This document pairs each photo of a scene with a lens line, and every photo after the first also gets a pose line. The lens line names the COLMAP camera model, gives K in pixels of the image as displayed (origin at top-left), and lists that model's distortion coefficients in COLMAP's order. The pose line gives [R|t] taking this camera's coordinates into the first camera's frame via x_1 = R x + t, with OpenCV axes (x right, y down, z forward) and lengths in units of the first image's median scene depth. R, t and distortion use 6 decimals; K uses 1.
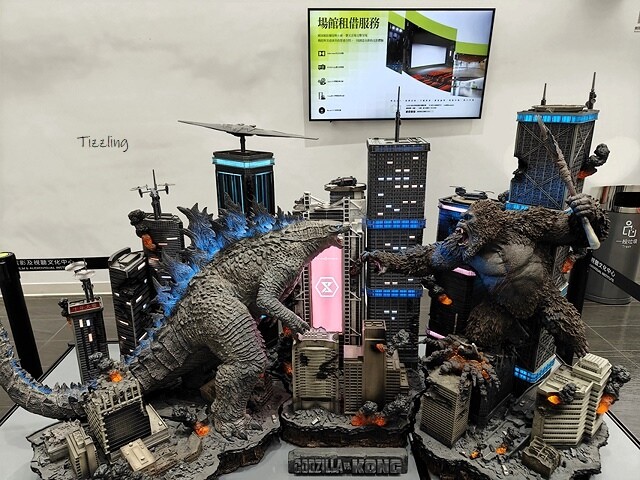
lens RADIAL K [[453.7, 0, 308.4], [0, 453.7, 239.8], [0, 0, 1]] dist [0.003127, -0.005382]
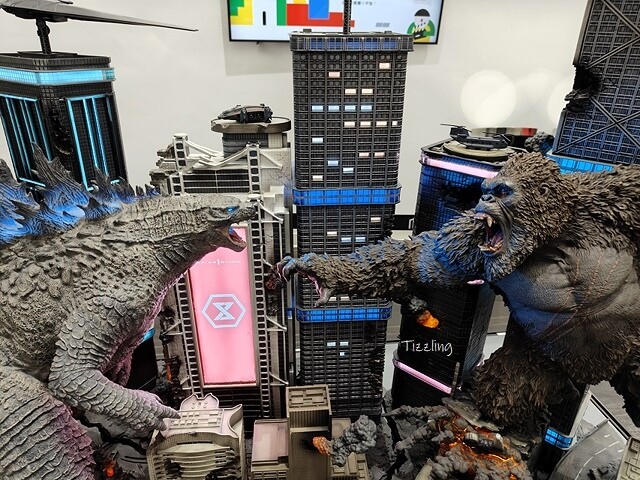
lens RADIAL K [[453.7, 0, 321.0], [0, 453.7, 238.0], [0, 0, 1]] dist [0.003127, -0.005382]
pose [[0.988002, -0.034009, 0.150653, 0.084154], [0.015454, 0.992328, 0.122664, -0.053615], [-0.153669, -0.118864, 0.980947, 0.492445]]
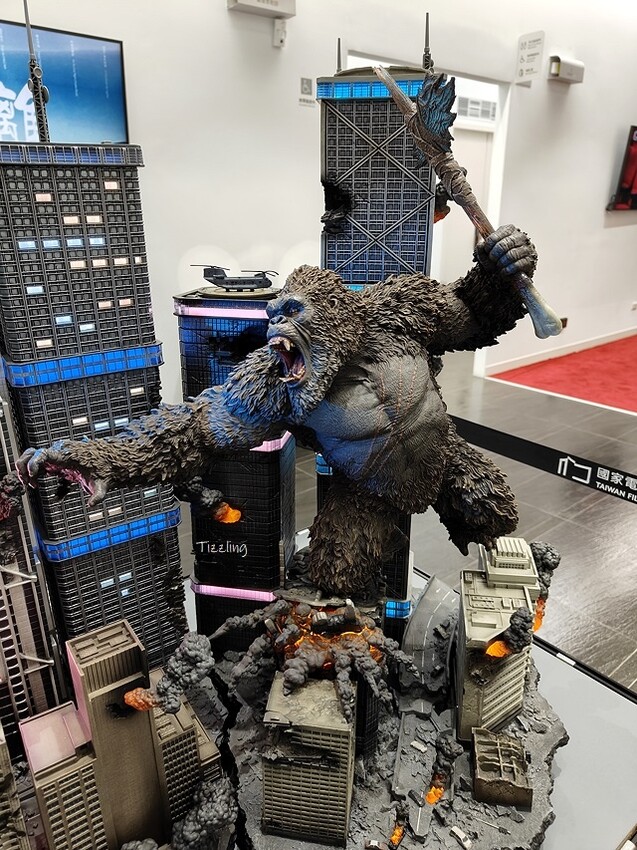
lens RADIAL K [[602.6, 0, 314.4], [0, 602.6, 423.6], [0, 0, 1]] dist [0.003127, -0.005382]
pose [[0.780169, -0.198489, 0.593244, 0.026318], [0.186667, 0.978989, 0.082069, 0.008490], [-0.597070, 0.046711, 0.800828, 0.490374]]
